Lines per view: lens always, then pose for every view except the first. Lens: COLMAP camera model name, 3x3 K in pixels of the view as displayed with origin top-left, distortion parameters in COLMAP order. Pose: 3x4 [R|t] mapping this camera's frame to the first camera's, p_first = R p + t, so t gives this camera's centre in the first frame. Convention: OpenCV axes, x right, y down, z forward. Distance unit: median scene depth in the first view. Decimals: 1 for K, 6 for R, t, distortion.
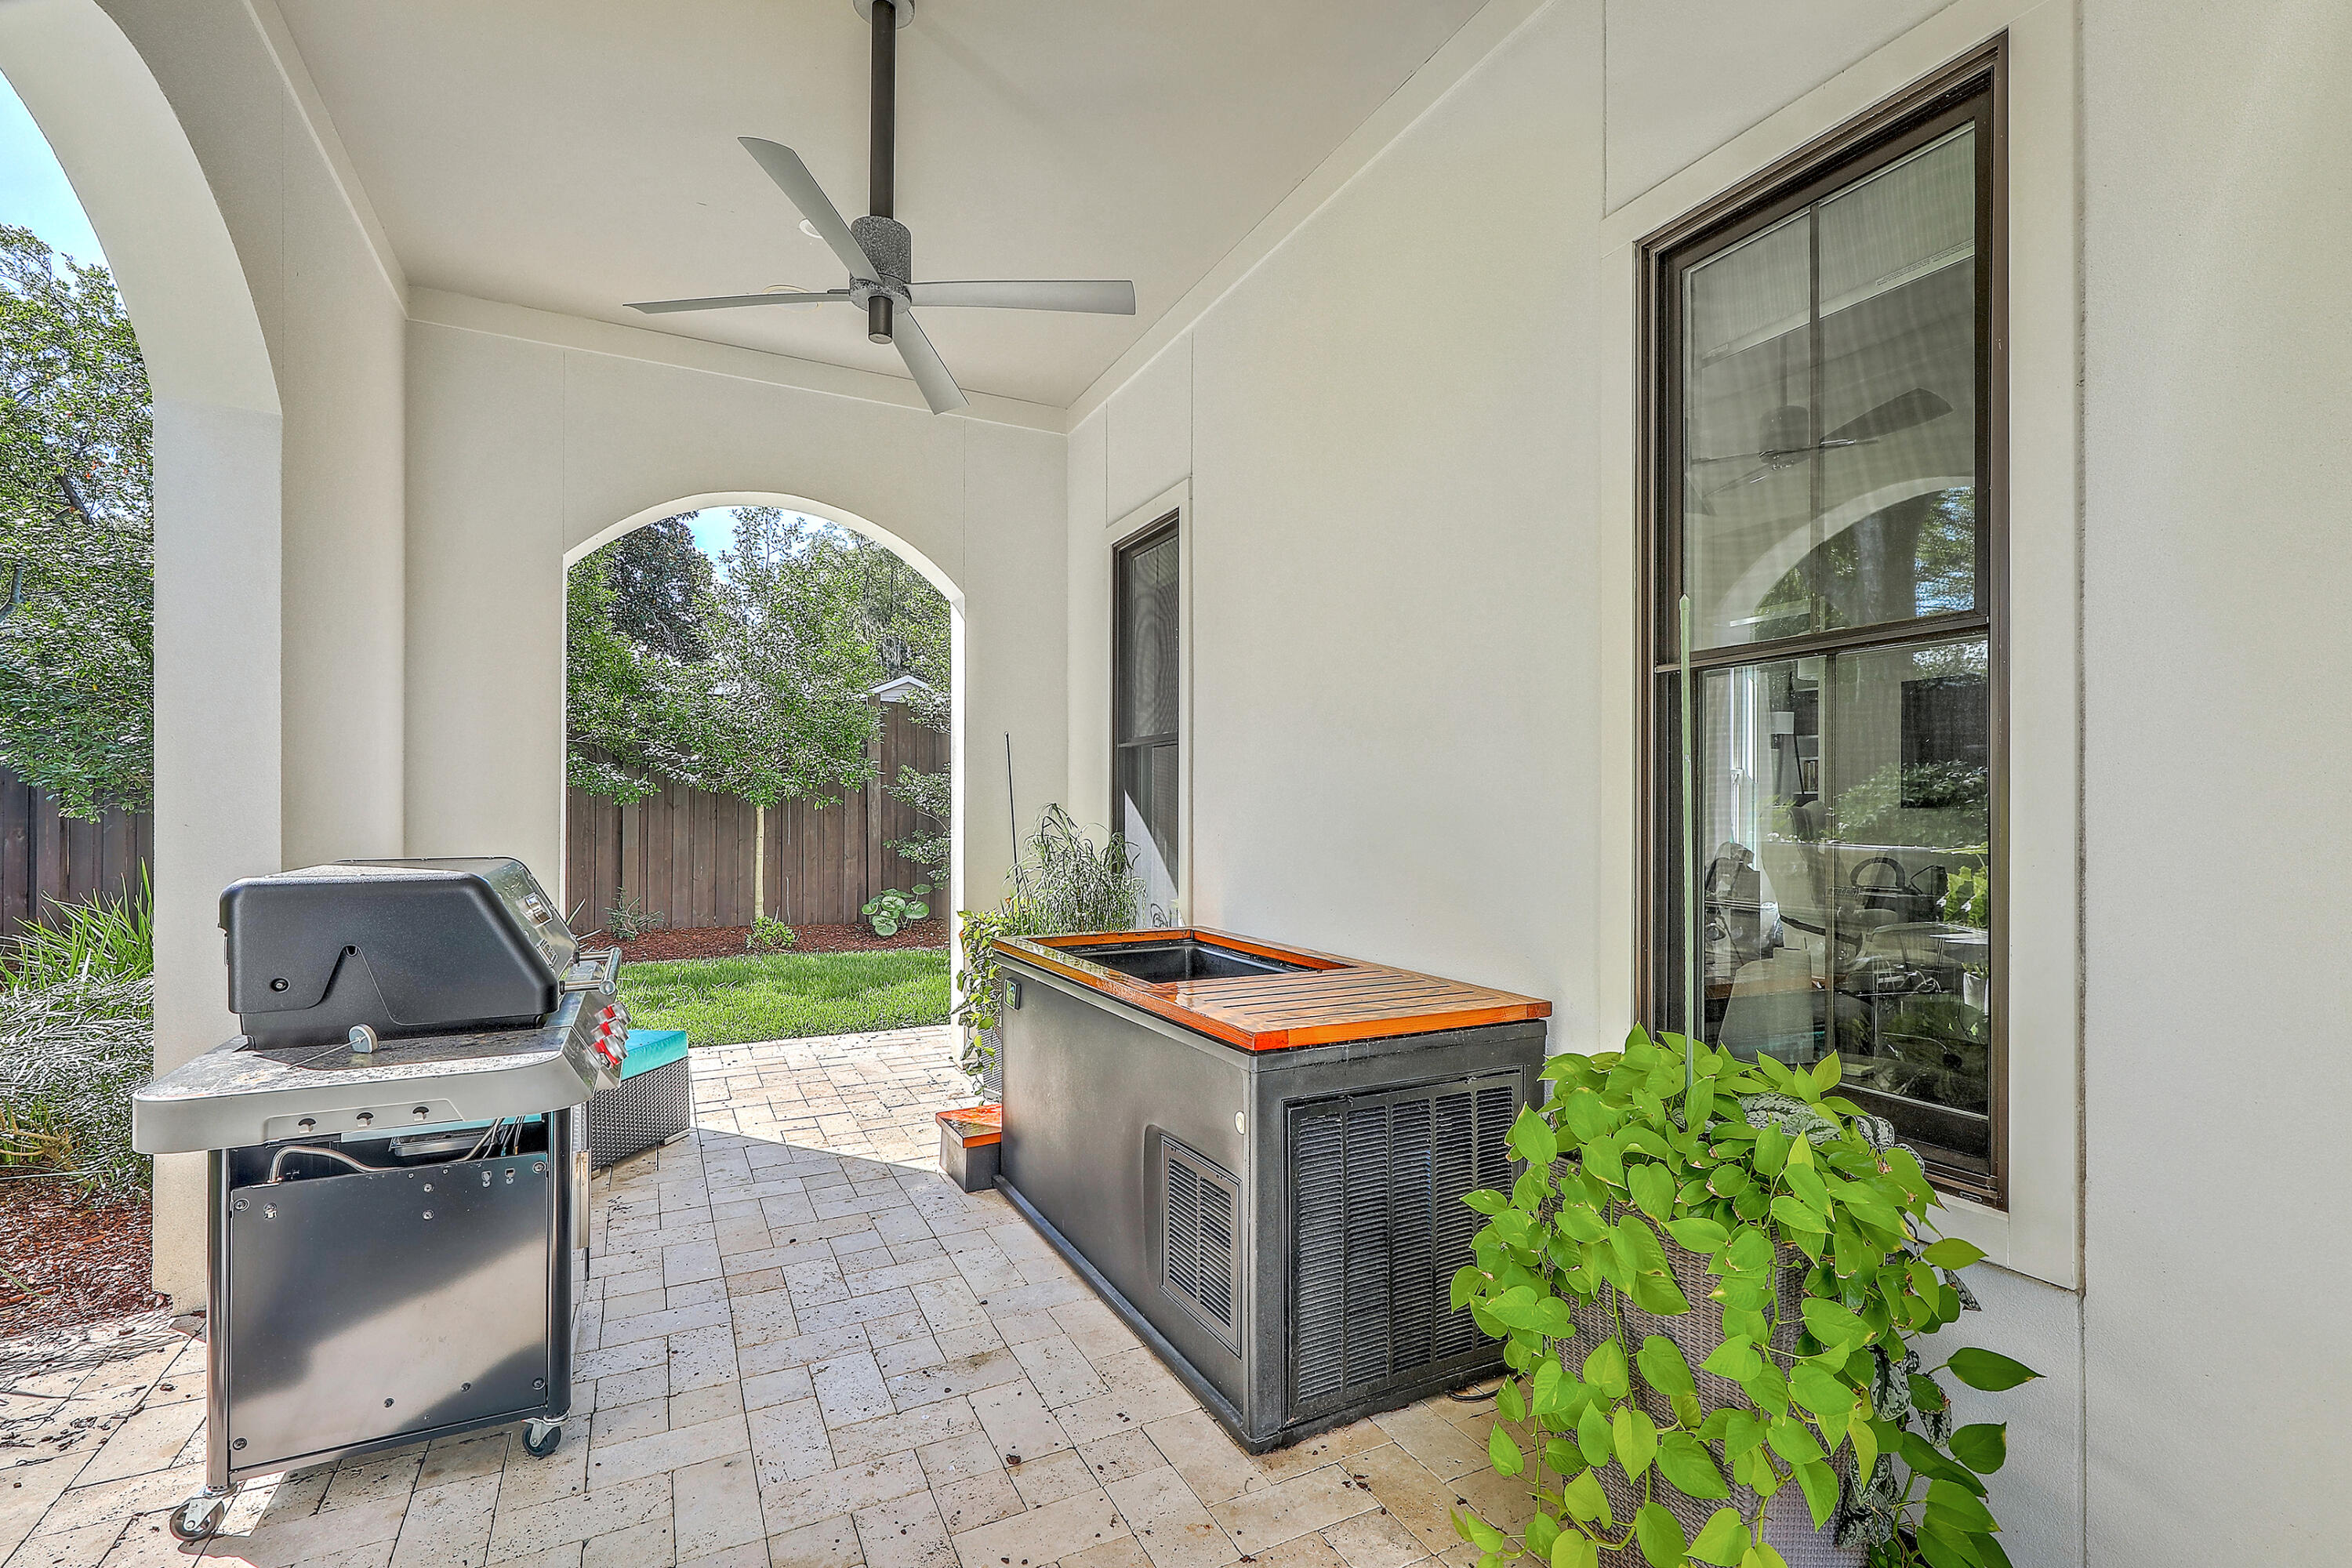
lens RADIAL K [[1104.3, 0, 1168.3], [0, 1104.3, 809.5], [0, 0, 1]] dist [0.018964, -0.000282]
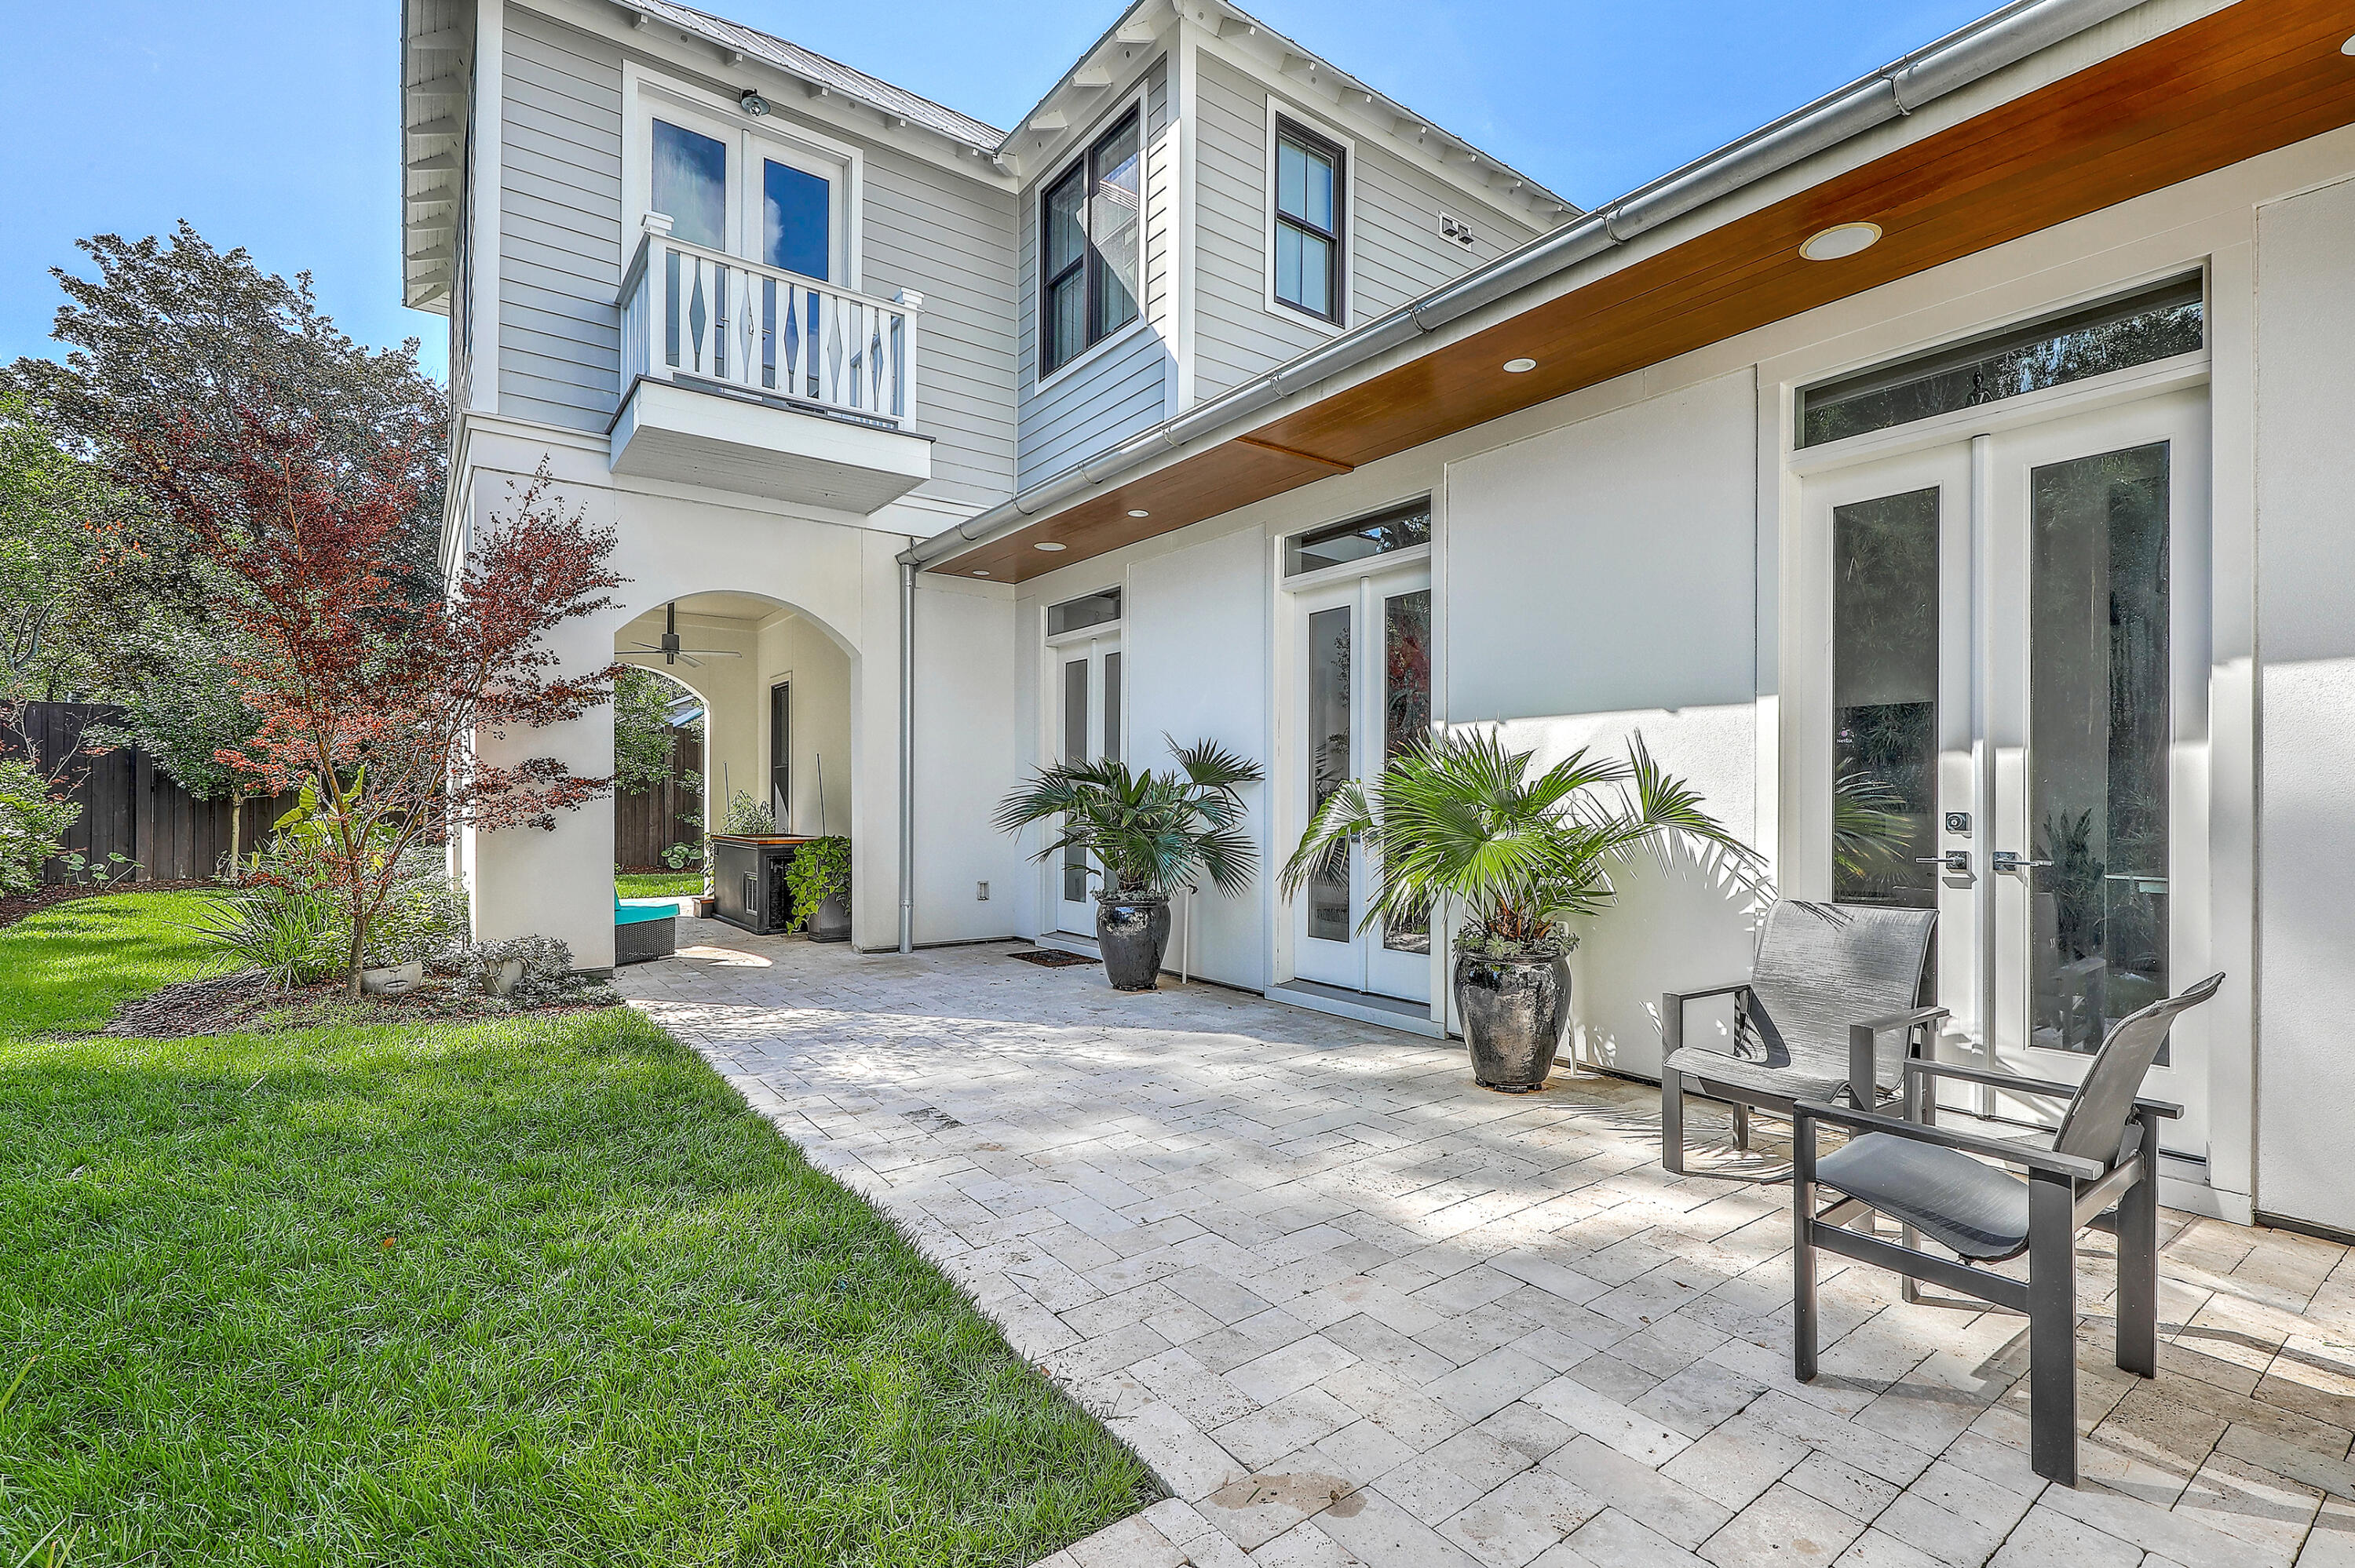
lens RADIAL K [[1105.5, 0, 1169.8], [0, 1105.5, 809.6], [0, 0, 1]] dist [0.018964, -0.000282]
pose [[0.986639, 0.005671, 0.162826, 0.280664], [-0.006719, 0.999960, 0.005883, 0.009023], [-0.162786, -0.006898, 0.986637, -1.051036]]
